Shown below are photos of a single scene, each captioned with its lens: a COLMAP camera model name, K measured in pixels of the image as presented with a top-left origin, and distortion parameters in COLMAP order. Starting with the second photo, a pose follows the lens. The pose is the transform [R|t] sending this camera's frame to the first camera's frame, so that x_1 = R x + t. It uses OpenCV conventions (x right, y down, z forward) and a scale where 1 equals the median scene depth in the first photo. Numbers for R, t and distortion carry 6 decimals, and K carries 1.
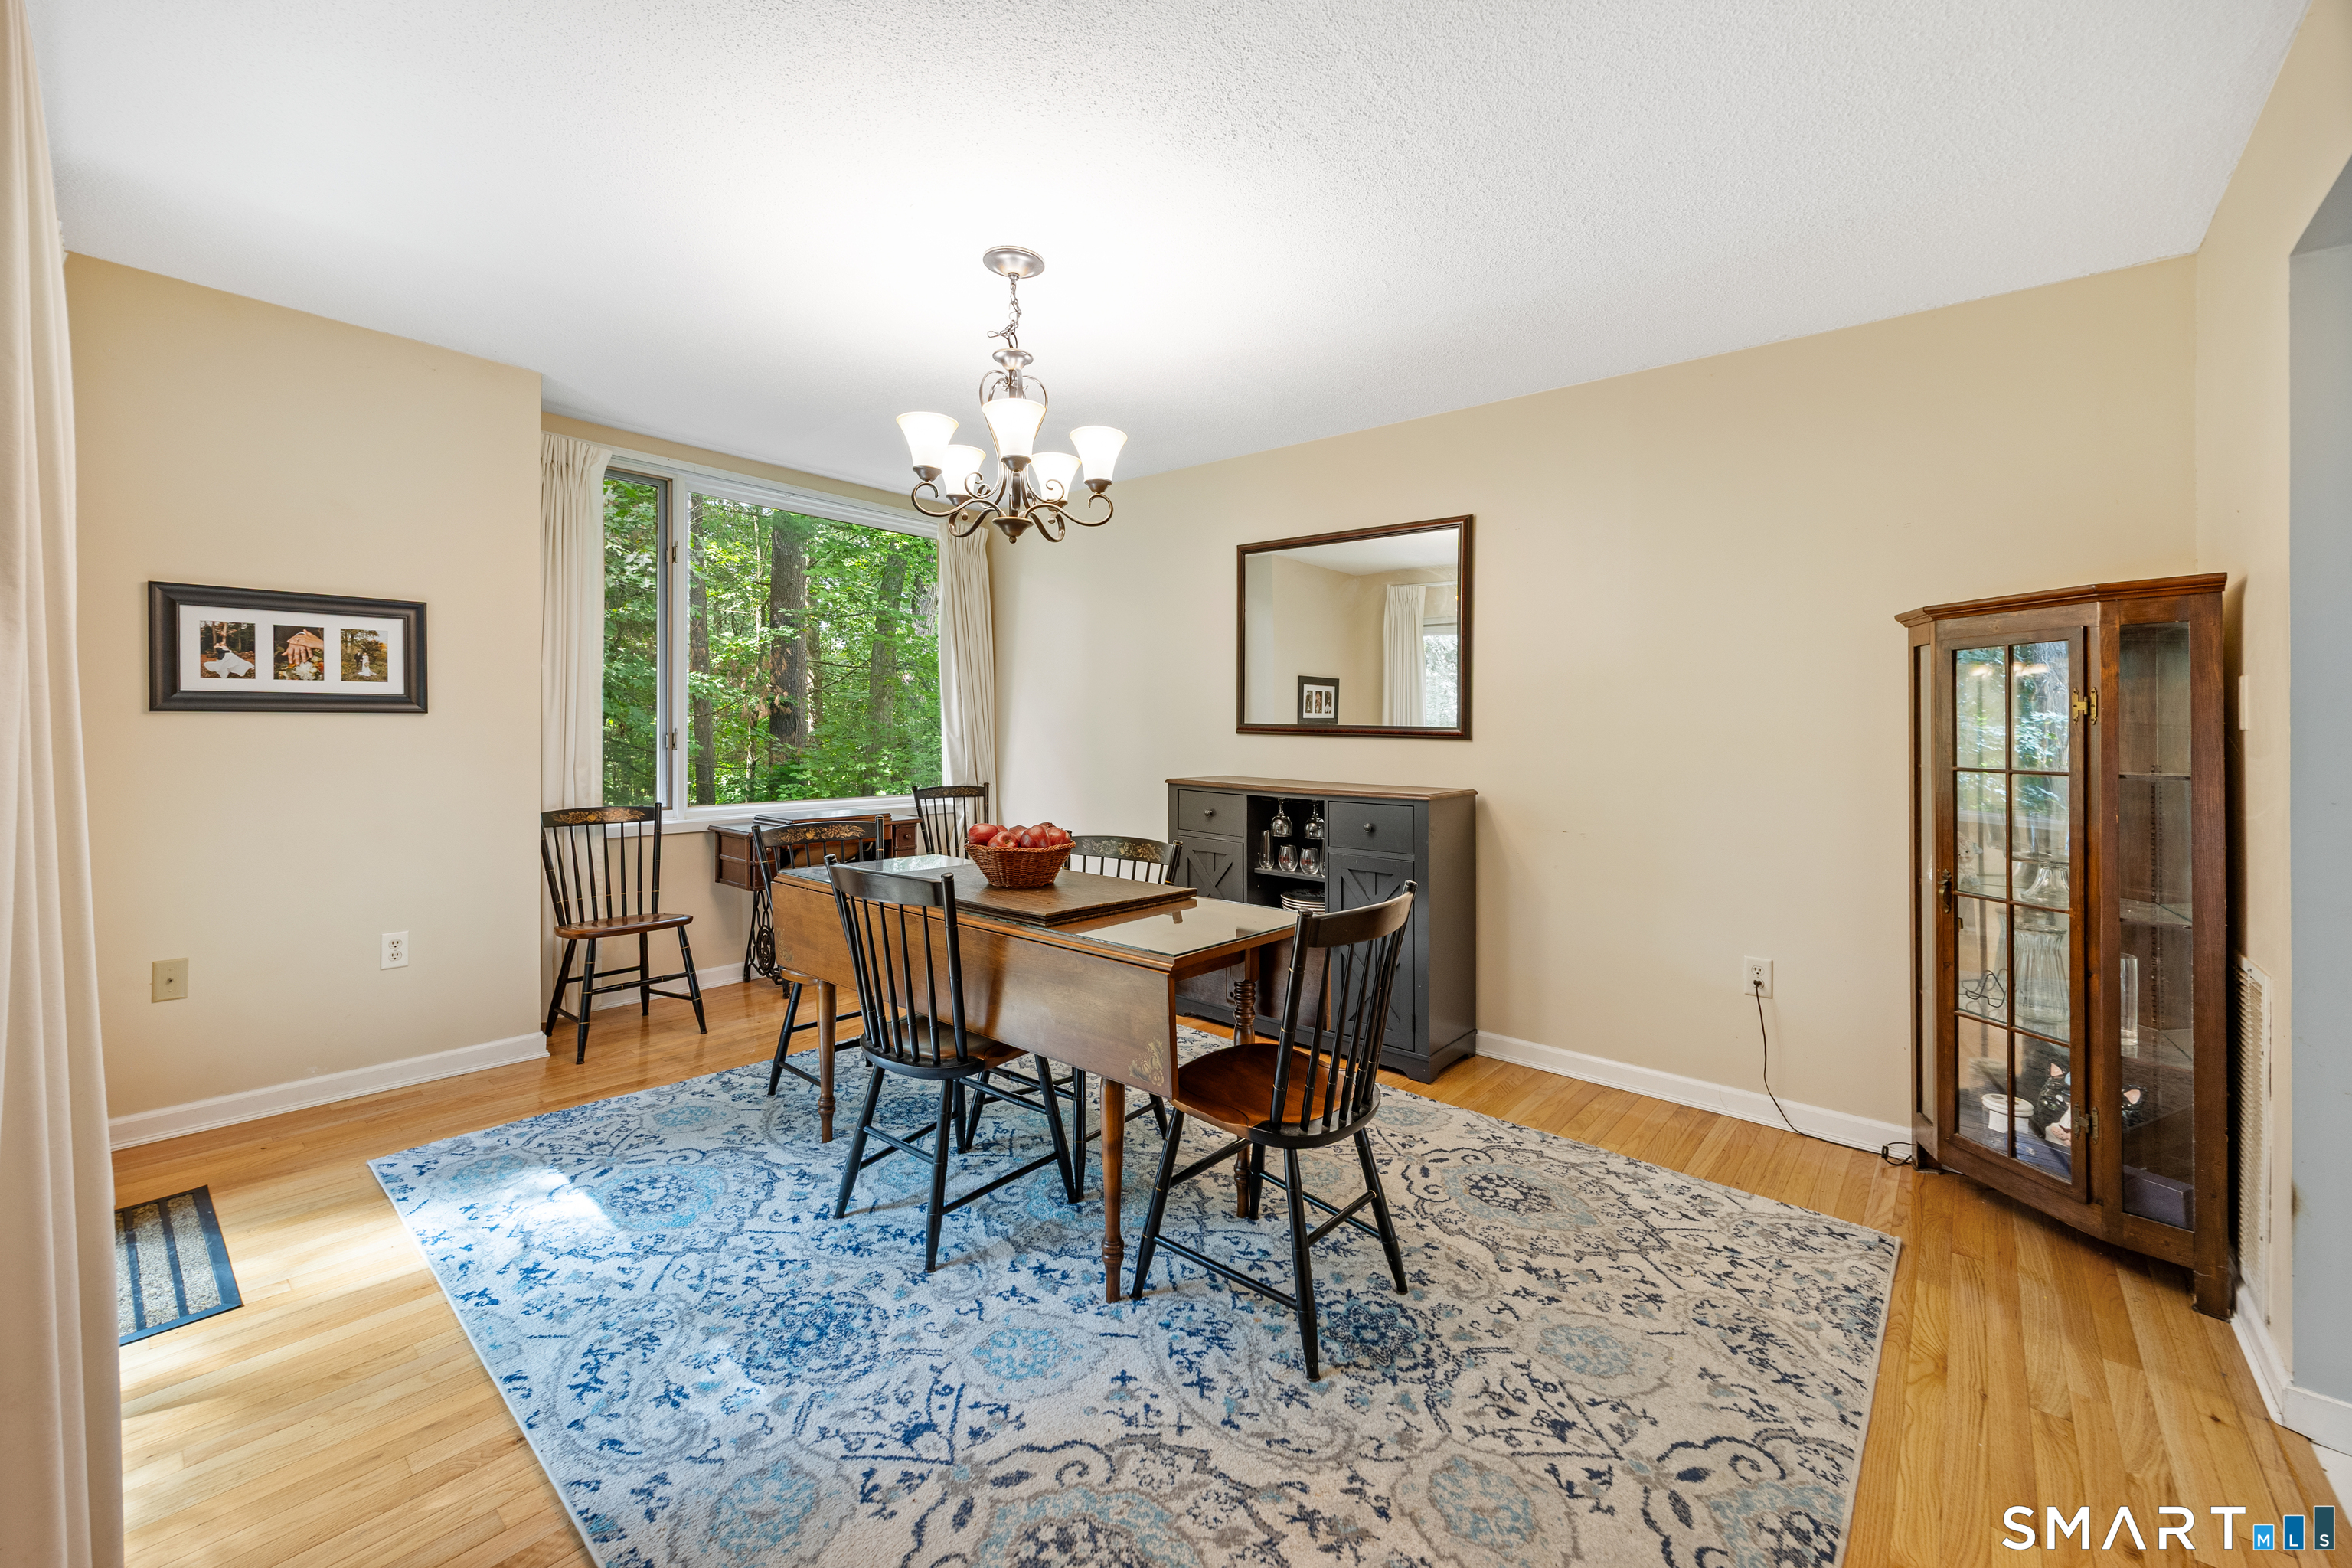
lens RADIAL K [[933.6, 0, 1175.2], [0, 933.6, 734.6], [0, 0, 1]] dist [-0.000218, 0.000046]
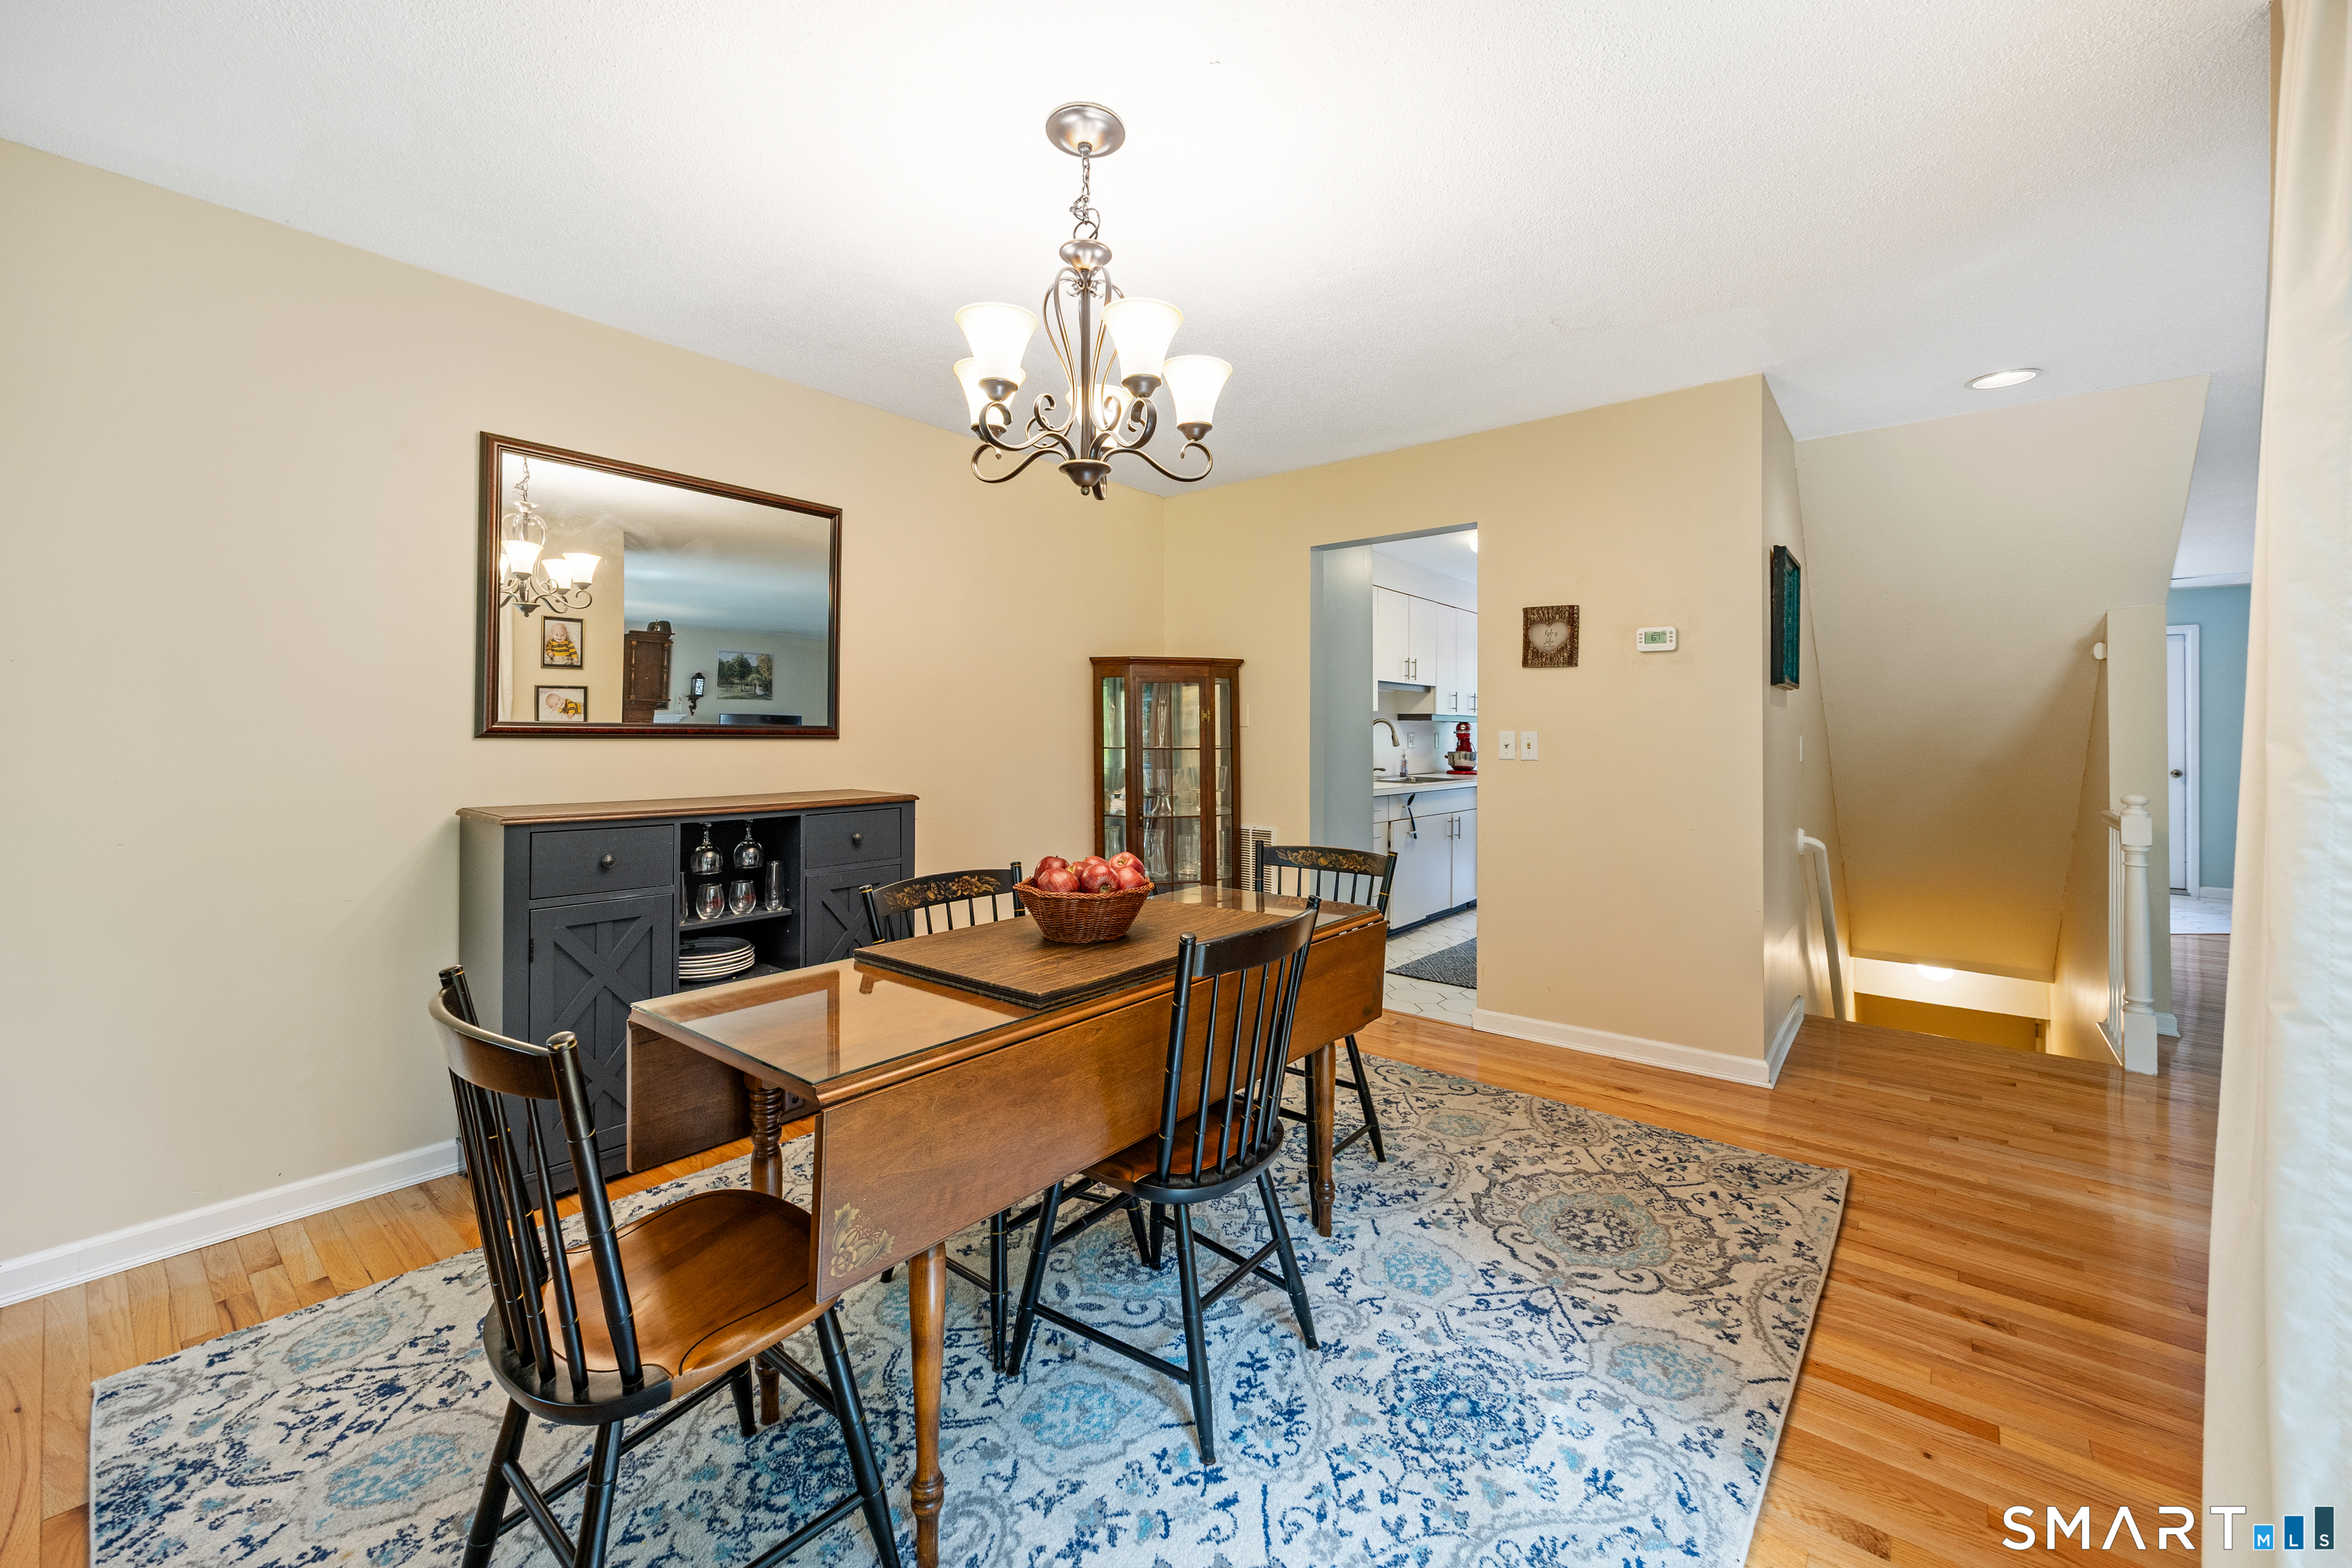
lens RADIAL K [[933.6, 0, 1175.2], [0, 933.6, 734.6], [0, 0, 1]] dist [-0.000218, 0.000046]
pose [[-0.018731, -0.013095, 0.999739, -1.441382], [0.000217, 0.999914, 0.013101, -0.028250], [-0.999825, 0.000462, -0.018727, 1.446389]]
